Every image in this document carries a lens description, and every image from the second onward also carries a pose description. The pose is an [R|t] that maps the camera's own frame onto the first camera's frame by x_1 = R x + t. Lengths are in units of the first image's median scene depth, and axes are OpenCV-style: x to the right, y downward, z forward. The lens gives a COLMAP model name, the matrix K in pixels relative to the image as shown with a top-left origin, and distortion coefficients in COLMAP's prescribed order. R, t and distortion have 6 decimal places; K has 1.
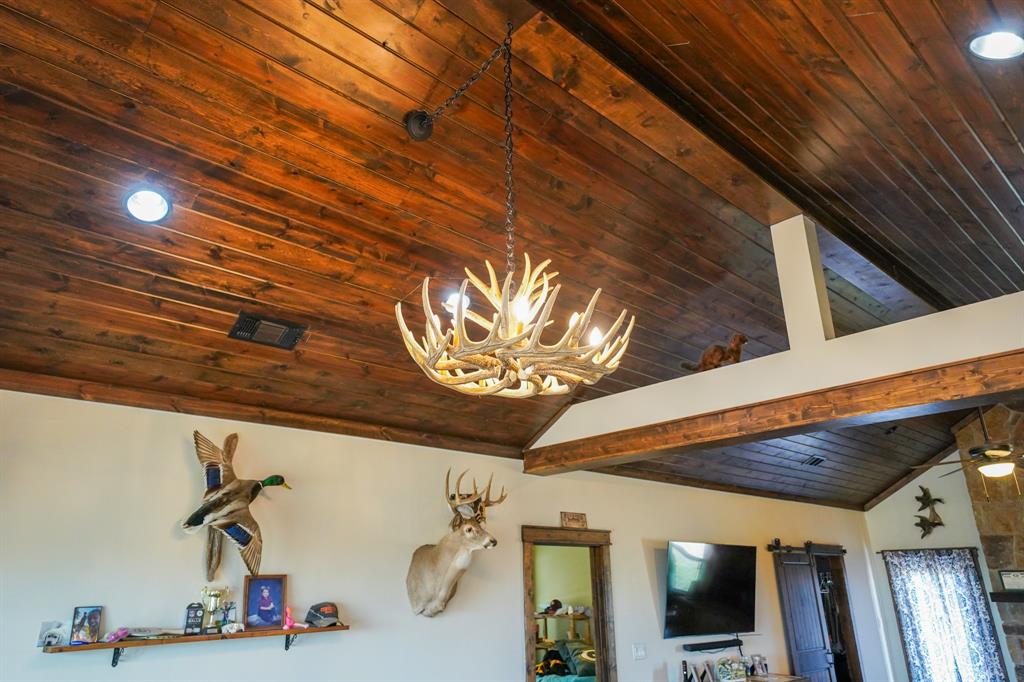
lens RADIAL K [[674.6, 0, 516.4], [0, 674.6, 338.0], [0, 0, 1]] dist [0.031176, -0.000241]
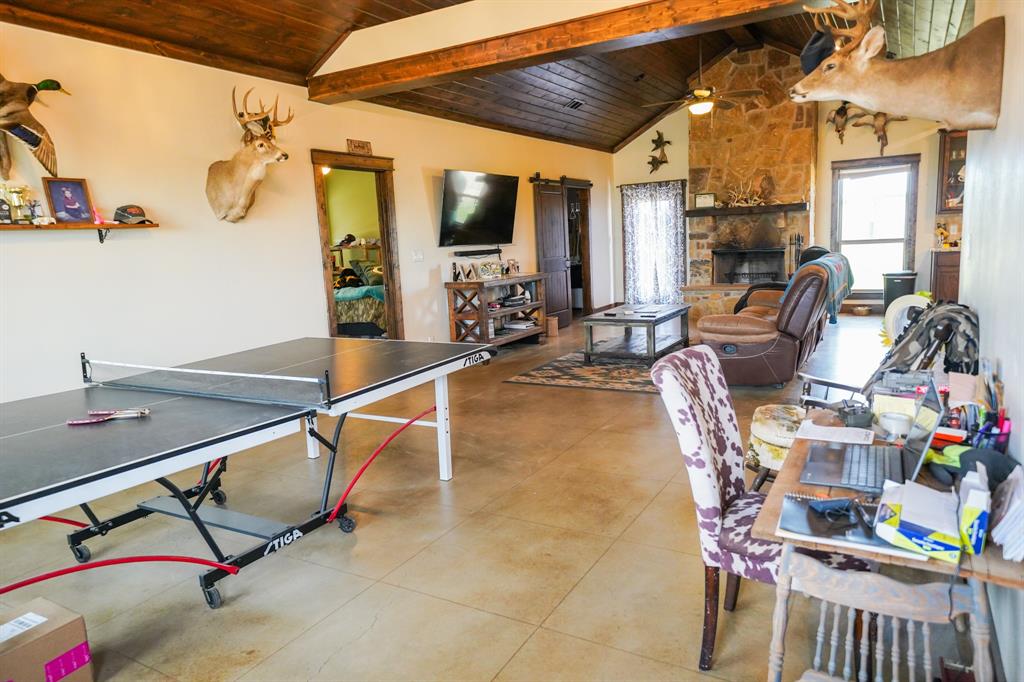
lens RADIAL K [[674.6, 0, 516.4], [0, 674.6, 338.0], [0, 0, 1]] dist [0.031176, -0.000241]
pose [[0.957935, -0.071505, 0.277934, -0.000194], [-0.066893, 0.886154, 0.458538, 0.020147], [-0.279080, -0.457841, 0.844095, -0.173930]]
